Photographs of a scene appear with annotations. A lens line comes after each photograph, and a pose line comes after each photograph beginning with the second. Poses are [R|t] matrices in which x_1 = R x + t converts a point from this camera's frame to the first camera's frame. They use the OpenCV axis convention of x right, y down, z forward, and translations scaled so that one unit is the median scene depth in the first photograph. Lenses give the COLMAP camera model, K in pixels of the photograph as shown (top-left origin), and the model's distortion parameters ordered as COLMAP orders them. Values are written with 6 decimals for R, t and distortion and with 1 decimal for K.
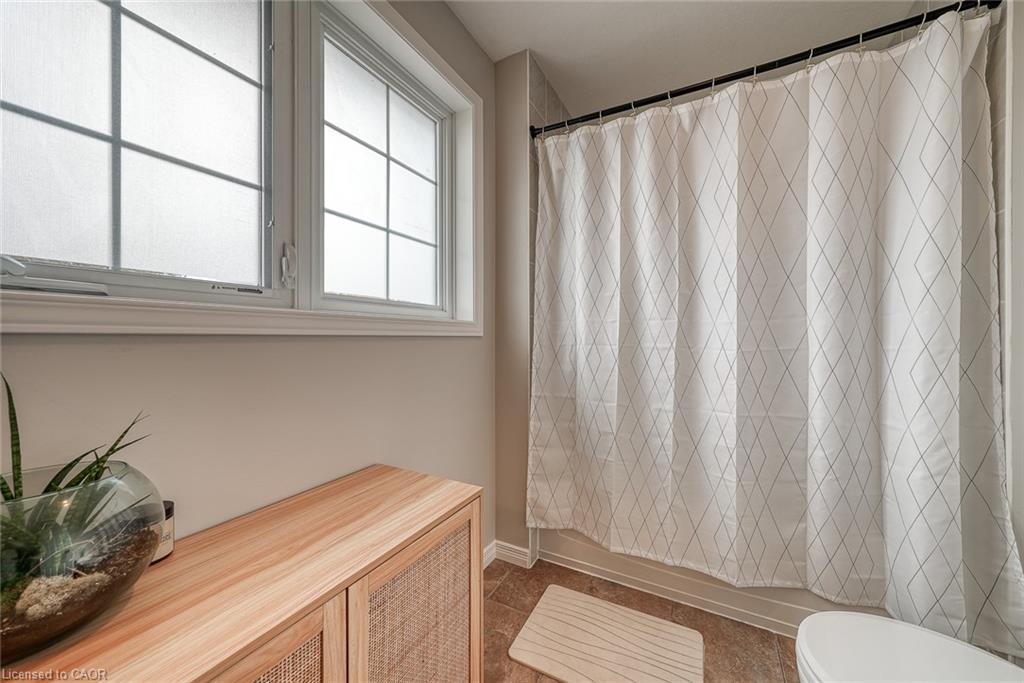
lens RADIAL K [[355.2, 0, 518.7], [0, 355.2, 337.3], [0, 0, 1]] dist [-0.000359, 0.000402]
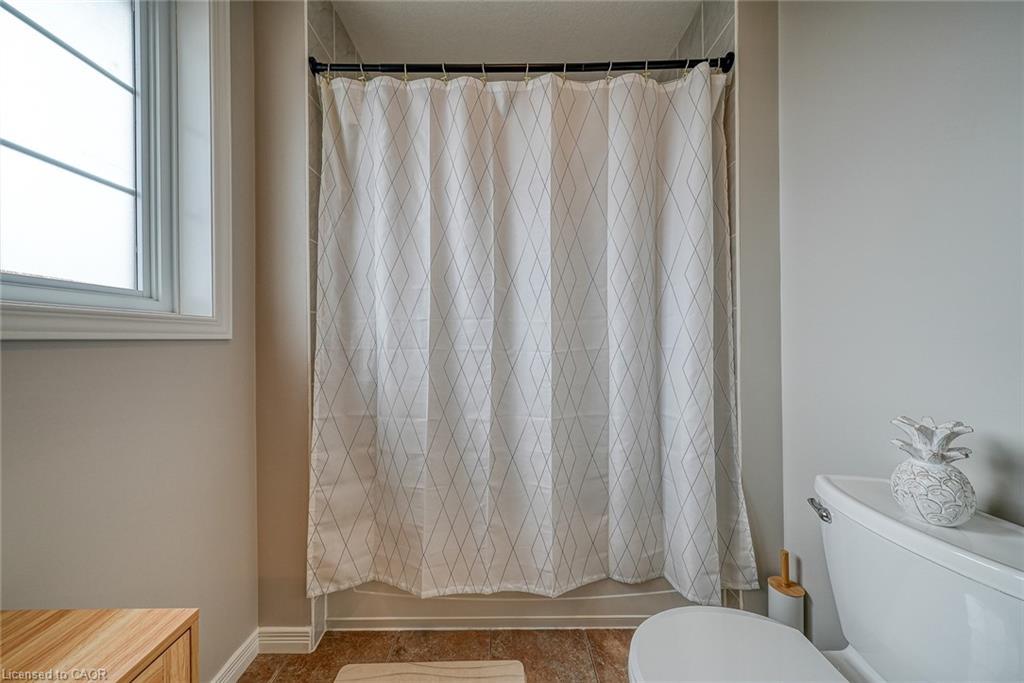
lens RADIAL K [[355.2, 0, 510.2], [0, 355.2, 337.6], [0, 0, 1]] dist [-0.000359, 0.000402]
pose [[0.872185, -0.006622, 0.489132, 0.044653], [0.008023, 0.999968, -0.000767, -0.001612], [-0.489111, 0.004593, 0.872209, 0.206640]]
